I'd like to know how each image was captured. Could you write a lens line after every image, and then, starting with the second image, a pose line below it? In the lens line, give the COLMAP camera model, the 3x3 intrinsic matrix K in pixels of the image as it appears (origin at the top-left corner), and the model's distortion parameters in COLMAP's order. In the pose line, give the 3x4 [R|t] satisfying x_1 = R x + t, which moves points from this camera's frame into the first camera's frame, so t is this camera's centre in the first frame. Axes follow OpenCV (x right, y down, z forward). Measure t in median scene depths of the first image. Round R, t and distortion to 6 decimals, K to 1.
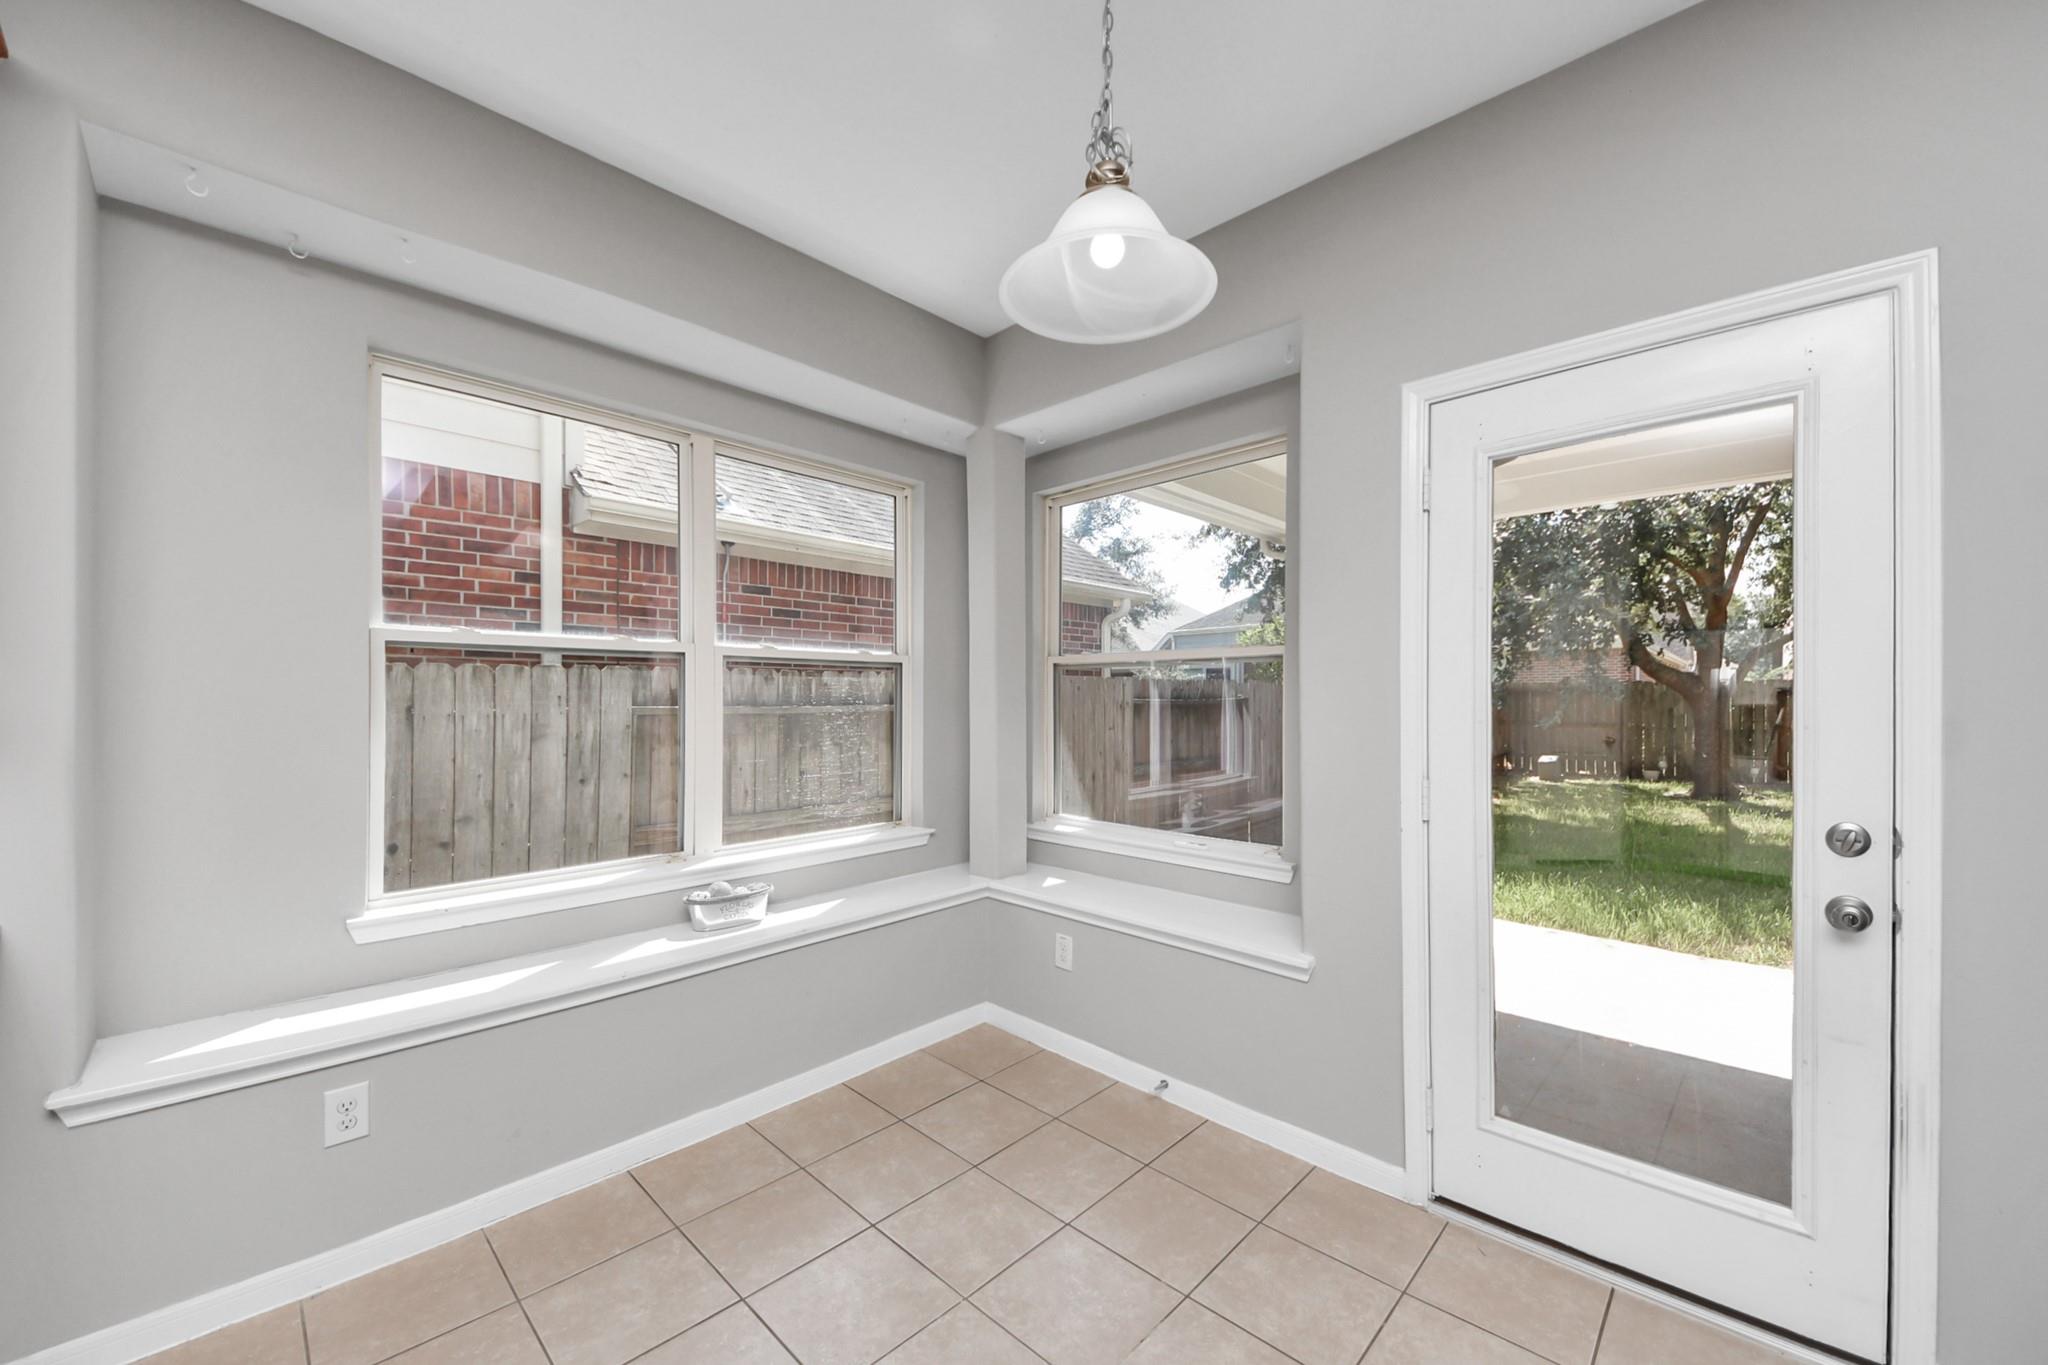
lens RADIAL K [[780.6, 0, 1024.0], [0, 780.6, 682.5], [0, 0, 1]] dist [-0.000659, -0.004219]
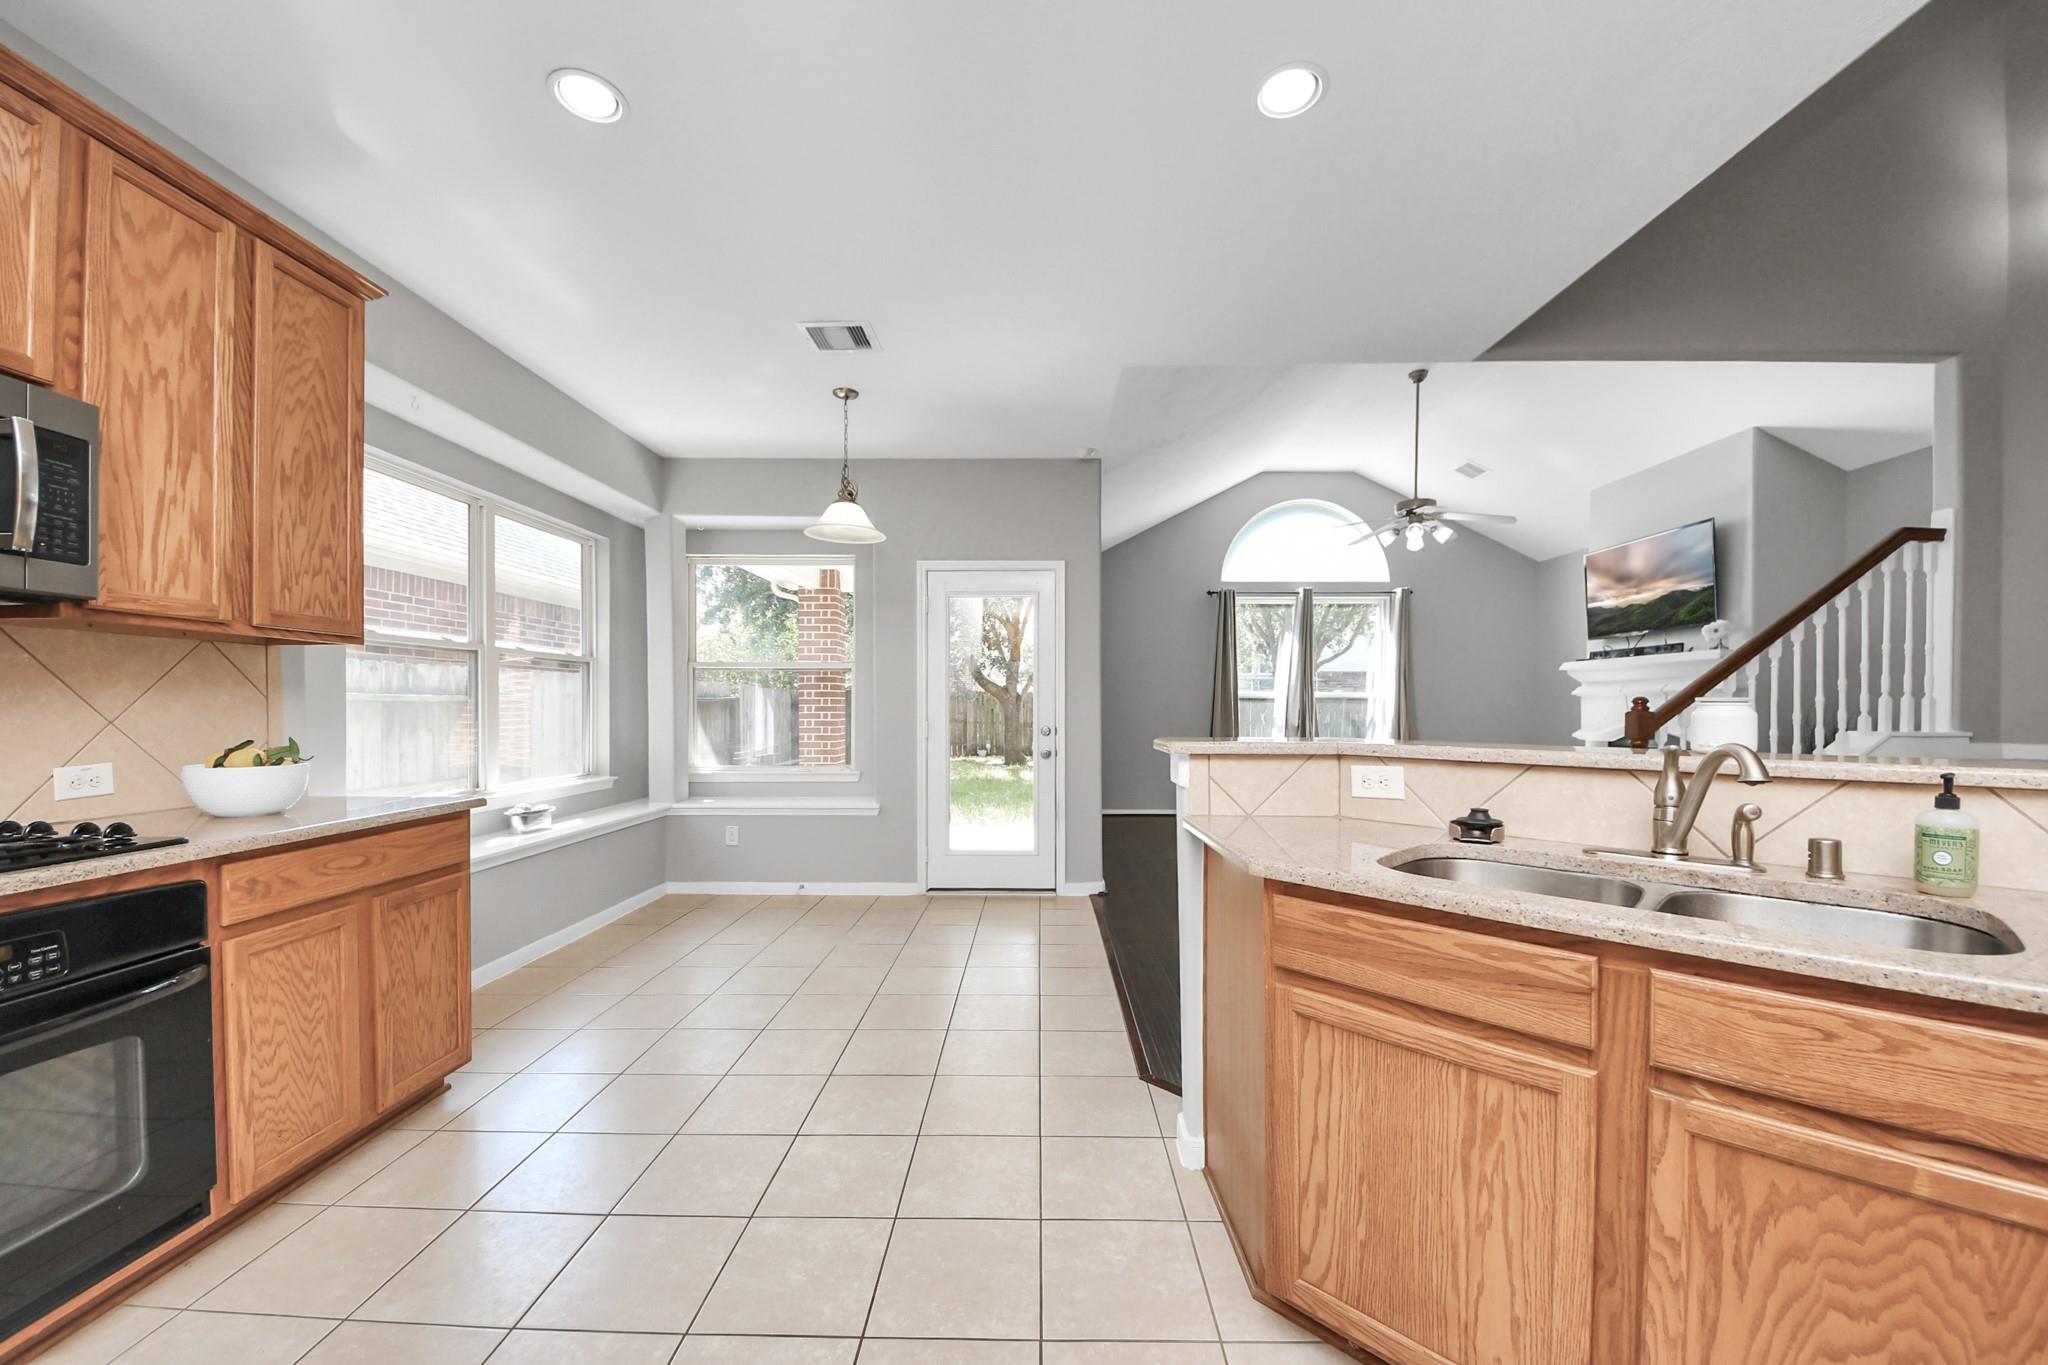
lens RADIAL K [[767.8, 0, 1027.4], [0, 767.8, 690.2], [0, 0, 1]] dist [-0.019084, 0.000026]
pose [[0.735292, 0.018538, 0.677497, -0.372343], [-0.014795, 0.999827, -0.011301, 0.018914], [-0.677589, -0.001714, 0.735439, -0.416620]]
